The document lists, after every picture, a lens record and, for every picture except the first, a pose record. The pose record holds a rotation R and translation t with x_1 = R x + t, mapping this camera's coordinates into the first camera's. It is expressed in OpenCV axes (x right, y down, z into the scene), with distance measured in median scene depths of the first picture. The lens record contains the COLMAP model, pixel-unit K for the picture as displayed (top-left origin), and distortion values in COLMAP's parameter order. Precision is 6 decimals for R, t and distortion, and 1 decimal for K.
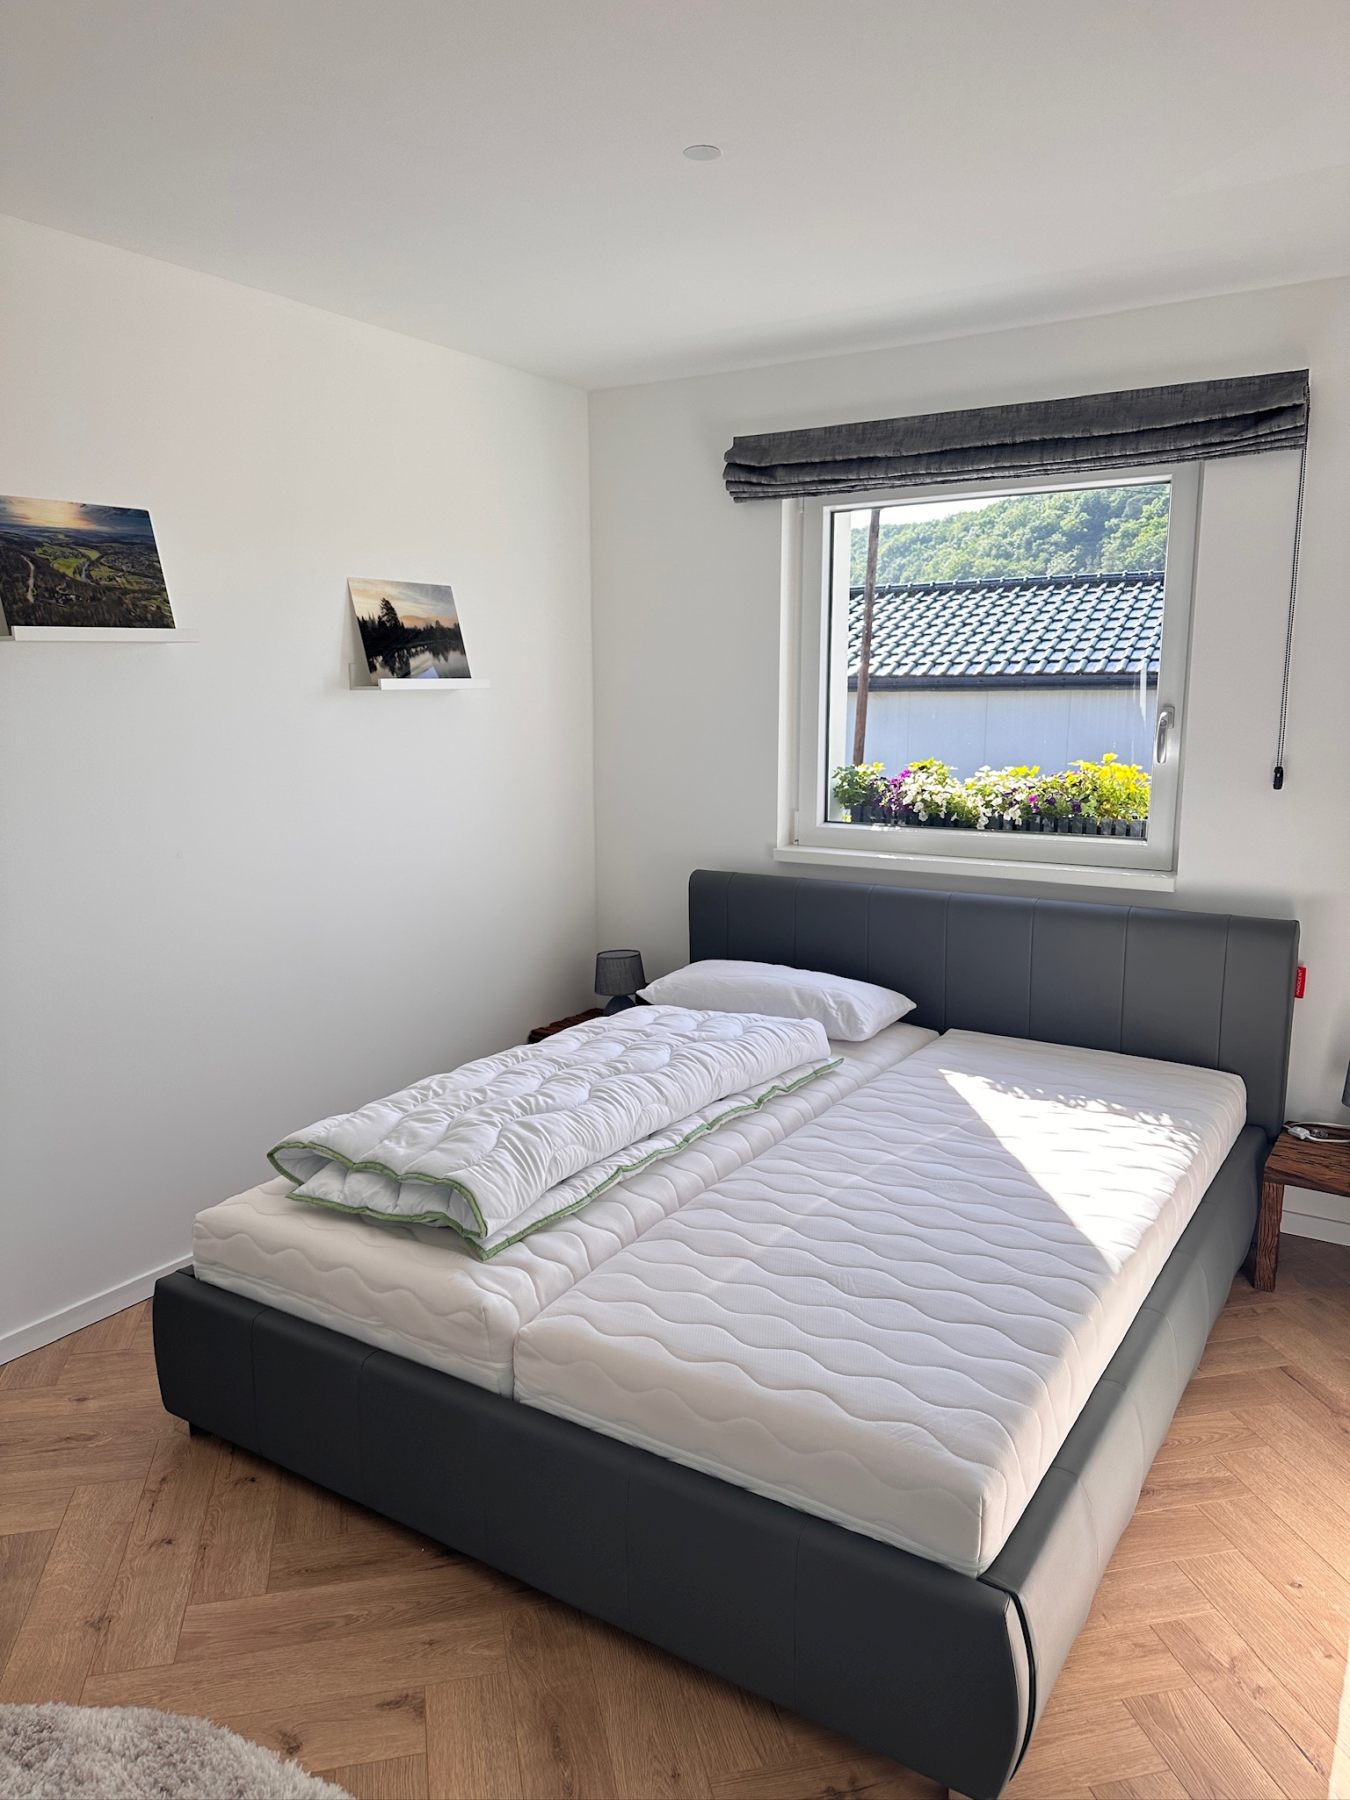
lens RADIAL K [[1266.2, 0, 668.2], [0, 1266.2, 902.2], [0, 0, 1]] dist [-0.003289, -0.002273]
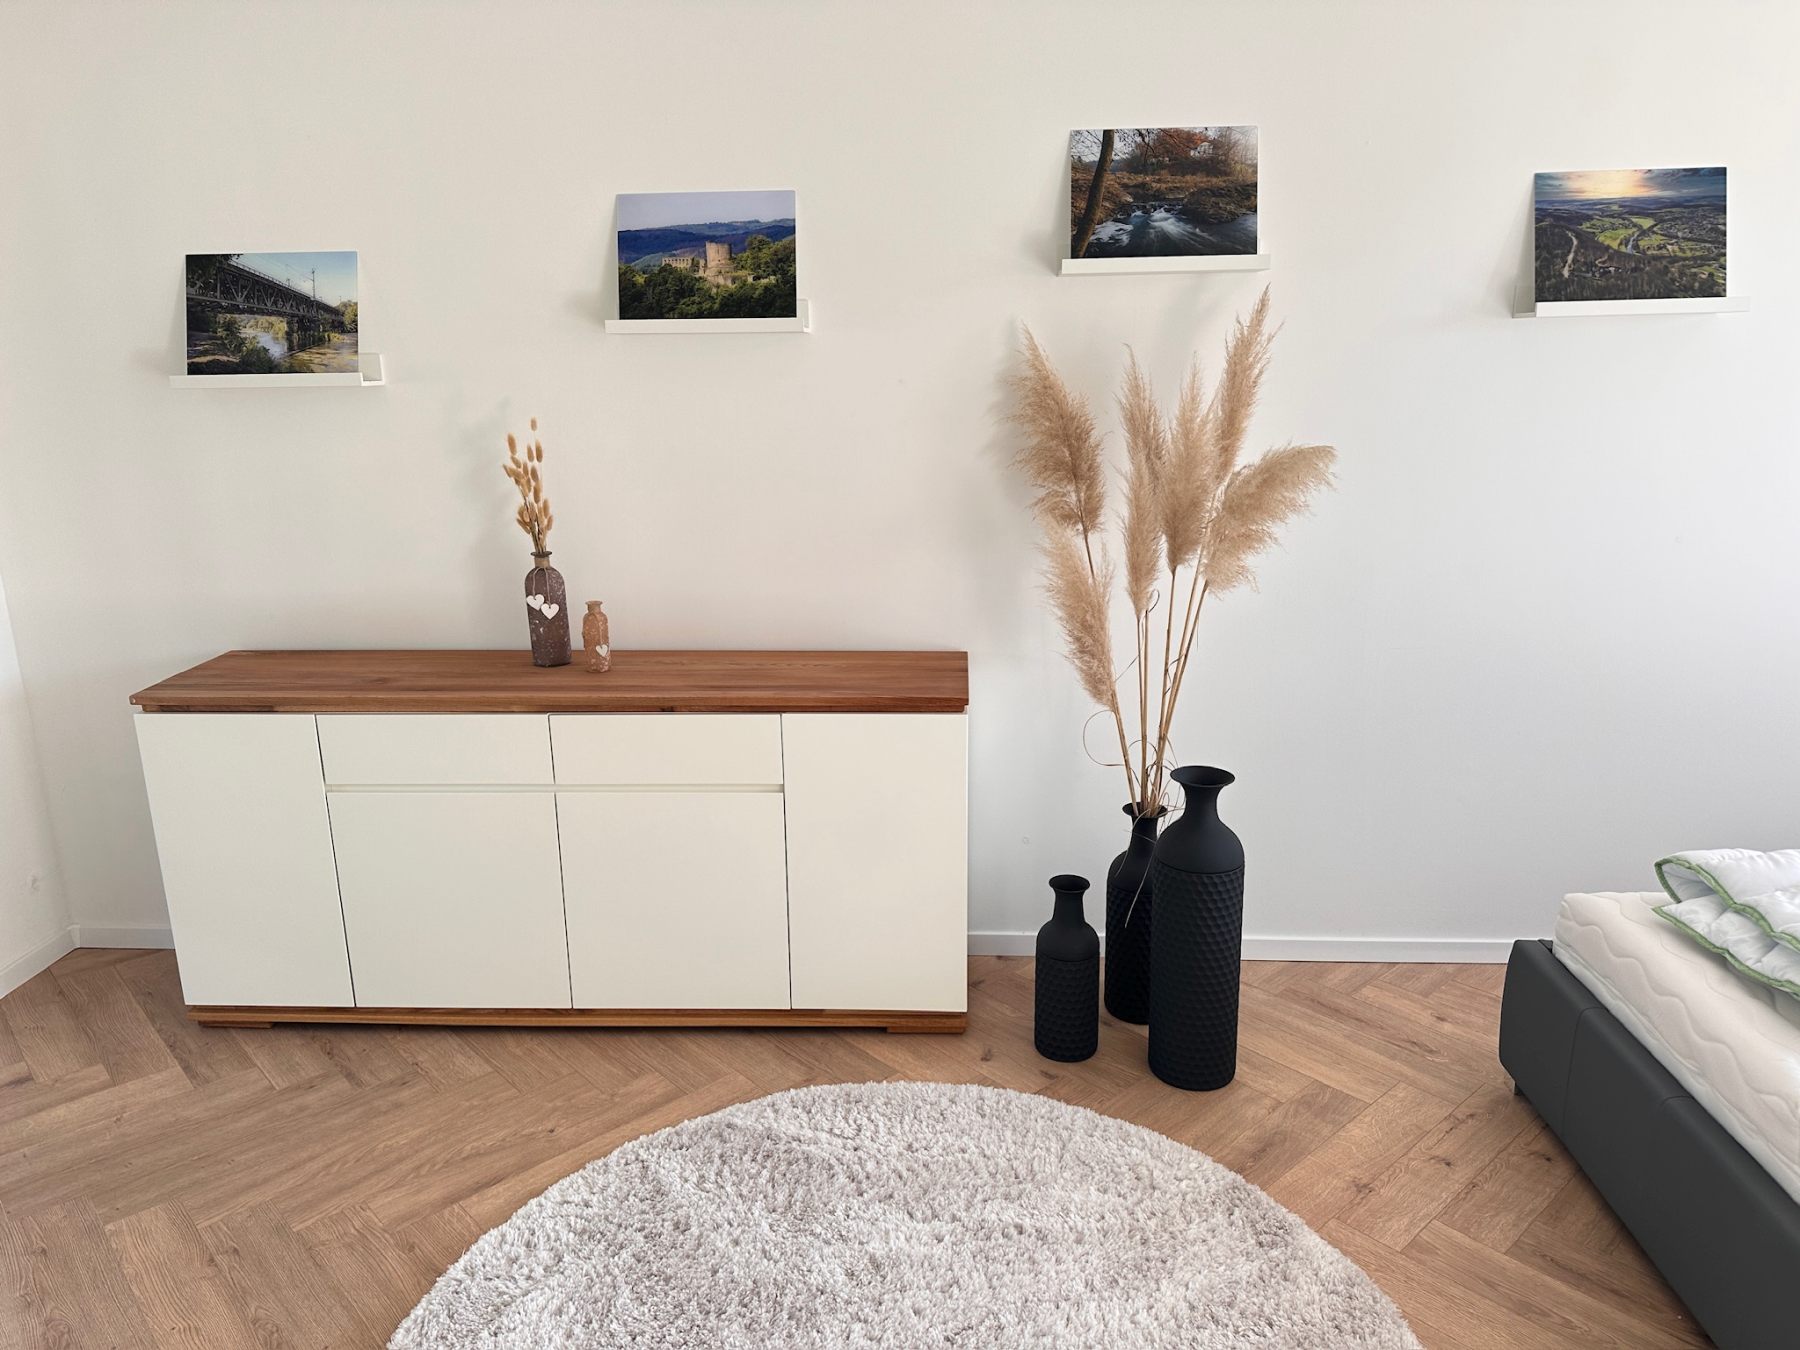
lens RADIAL K [[1266.2, 0, 906.9], [0, 1266.2, 675.8], [0, 0, 1]] dist [-0.003289, -0.002273]
pose [[0.508827, 0.217336, -0.832983, 0.168834], [-0.140639, 0.975594, 0.168636, -0.021255], [0.849303, 0.031343, 0.526974, 0.014241]]
